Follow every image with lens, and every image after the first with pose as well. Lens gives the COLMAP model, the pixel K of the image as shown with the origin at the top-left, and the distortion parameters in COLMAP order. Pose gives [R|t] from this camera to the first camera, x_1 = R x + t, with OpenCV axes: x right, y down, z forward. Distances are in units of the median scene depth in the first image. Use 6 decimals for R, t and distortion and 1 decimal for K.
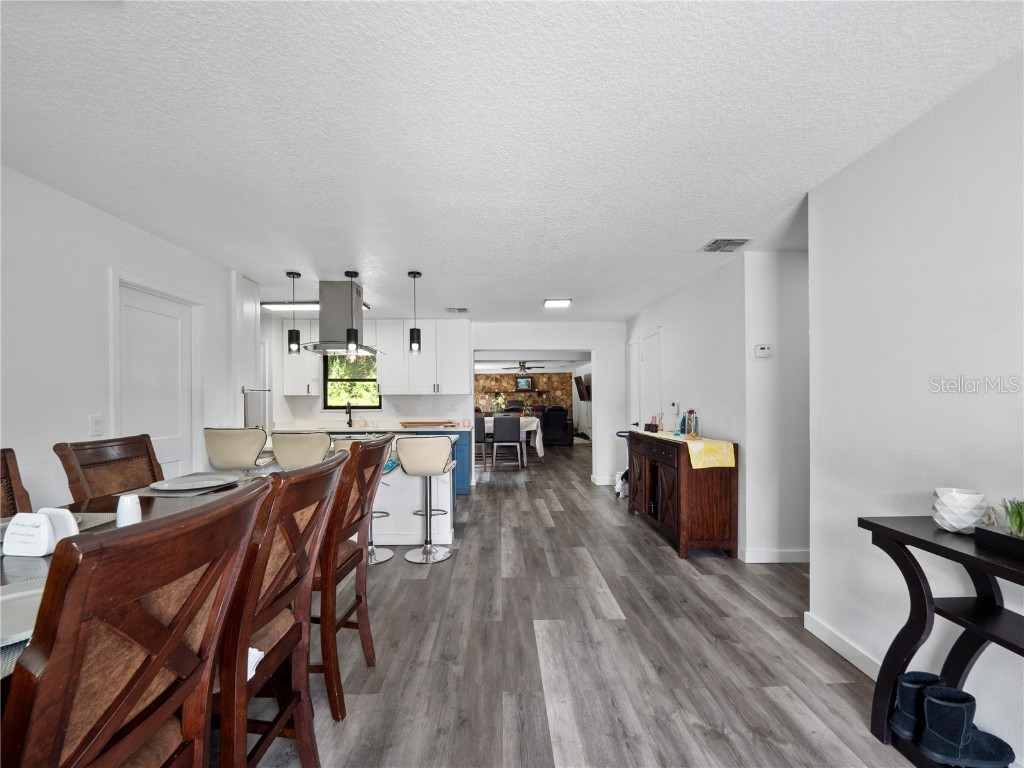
lens RADIAL K [[432.0, 0, 505.4], [0, 432.0, 393.5], [0, 0, 1]] dist [-0.002361, -0.000427]
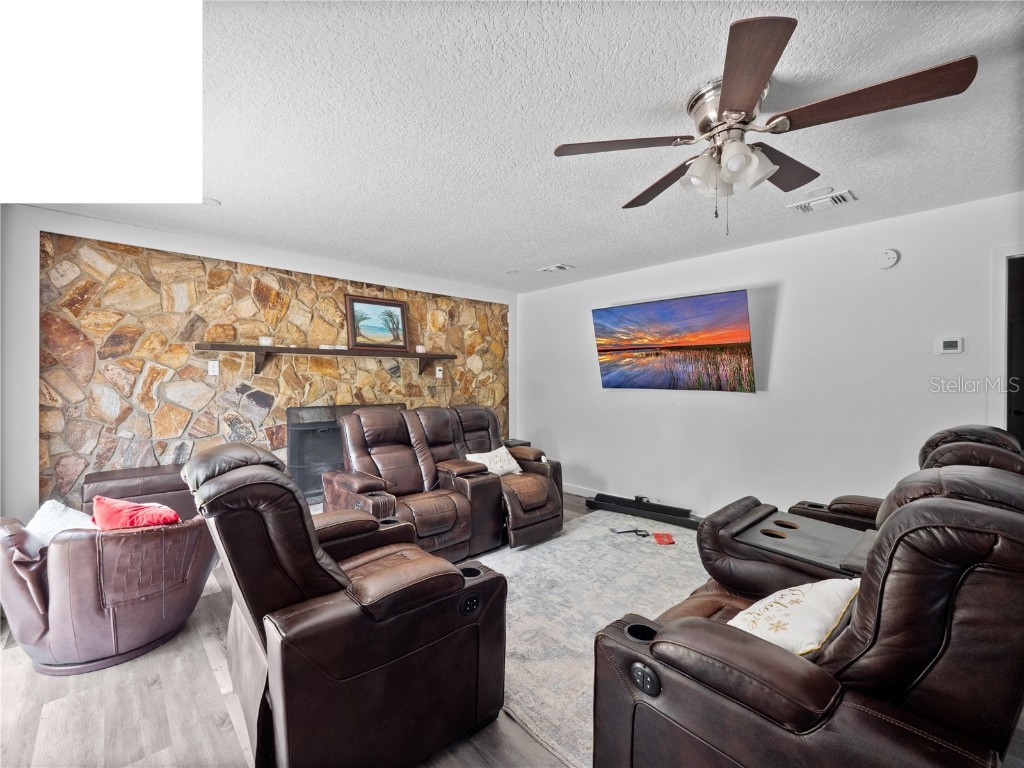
lens RADIAL K [[436.3, 0, 506.1], [0, 436.3, 386.6], [0, 0, 1]] dist [0.002057, -0.007034]
pose [[0.723108, -0.000096, 0.690735, -0.288685], [-0.018509, 0.999638, 0.019515, 0.032237], [-0.690487, -0.026896, 0.722845, 2.486140]]
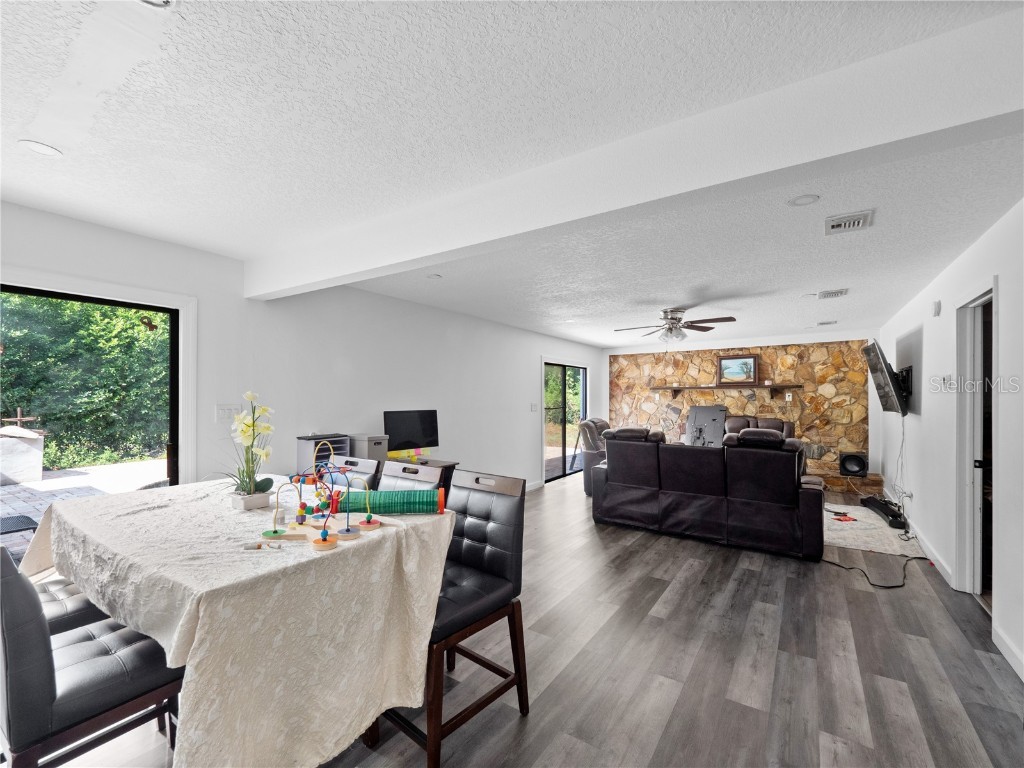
lens RADIAL K [[450.1, 0, 496.5], [0, 450.1, 396.8], [0, 0, 1]] dist [-0.004933, -0.000980]
pose [[0.817899, 0.006985, -0.575319, 0.368369], [0.001431, 0.999899, 0.014175, -0.002675], [0.575360, -0.012417, 0.817806, 1.494182]]
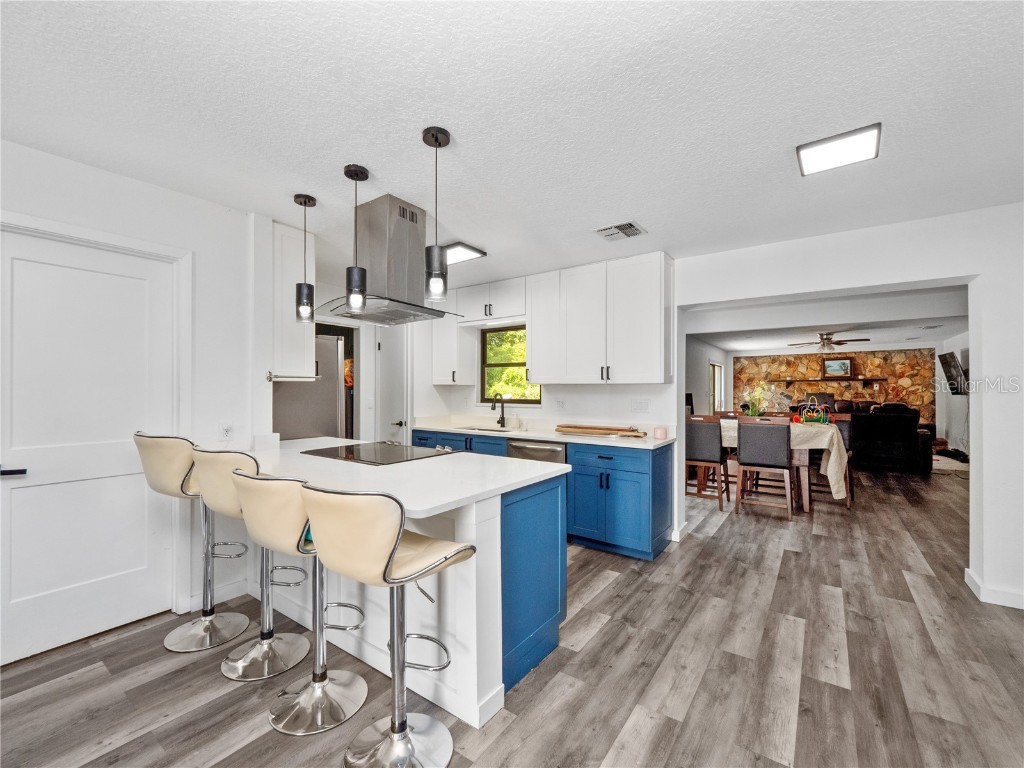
lens RADIAL K [[436.3, 0, 506.1], [0, 436.3, 386.6], [0, 0, 1]] dist [0.002057, -0.007034]
pose [[0.802759, 0.003148, -0.596295, 0.114282], [0.001108, 0.999976, 0.006771, 0.002958], [0.596303, -0.006096, 0.802737, 0.495107]]
